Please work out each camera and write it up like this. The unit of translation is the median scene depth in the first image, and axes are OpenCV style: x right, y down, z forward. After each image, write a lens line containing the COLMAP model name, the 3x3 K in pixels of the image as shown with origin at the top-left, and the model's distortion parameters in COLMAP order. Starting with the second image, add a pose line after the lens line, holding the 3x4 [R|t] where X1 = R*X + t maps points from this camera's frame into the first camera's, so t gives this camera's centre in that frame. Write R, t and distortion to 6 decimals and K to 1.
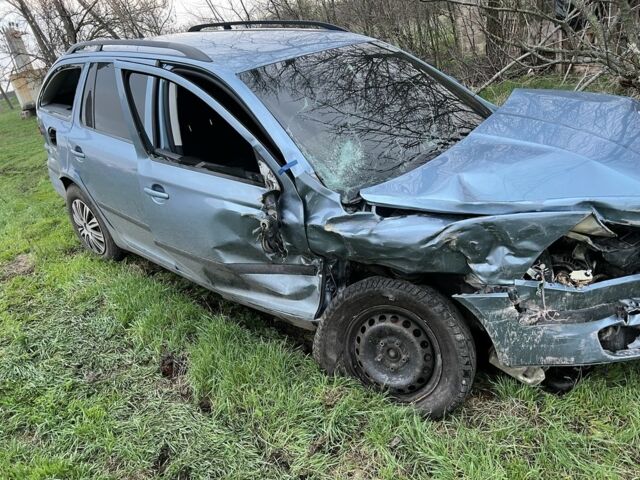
lens RADIAL K [[472.3, 0, 320.0], [0, 472.3, 240.0], [0, 0, 1]] dist [0.128842, -0.176528]
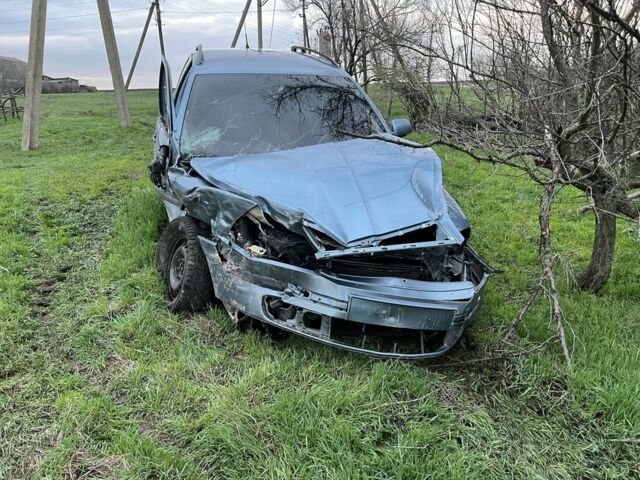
lens RADIAL K [[472.3, 0, 320.0], [0, 472.3, 240.0], [0, 0, 1]] dist [0.128842, -0.176528]
pose [[0.809221, 0.345494, -0.475179, 1.258222], [-0.366238, 0.929077, 0.051820, -0.087734], [0.459381, 0.132095, 0.878362, -0.139185]]
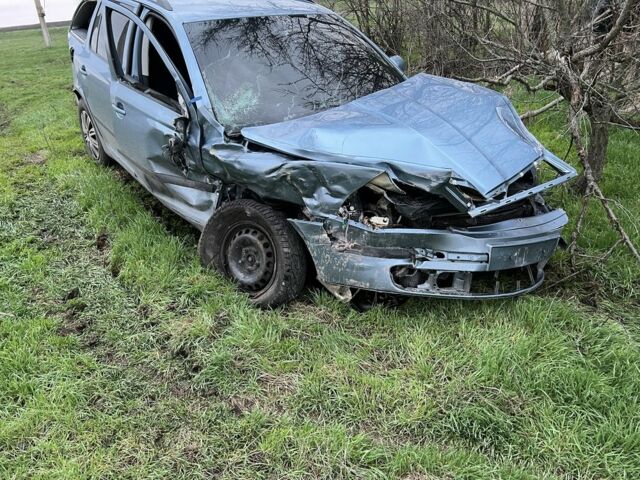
lens RADIAL K [[472.3, 0, 320.0], [0, 472.3, 240.0], [0, 0, 1]] dist [0.128842, -0.176528]
pose [[0.973046, 0.199995, -0.114816, 0.505698], [-0.192690, 0.978640, 0.071655, 0.059877], [0.126694, -0.047600, 0.990799, -0.276611]]
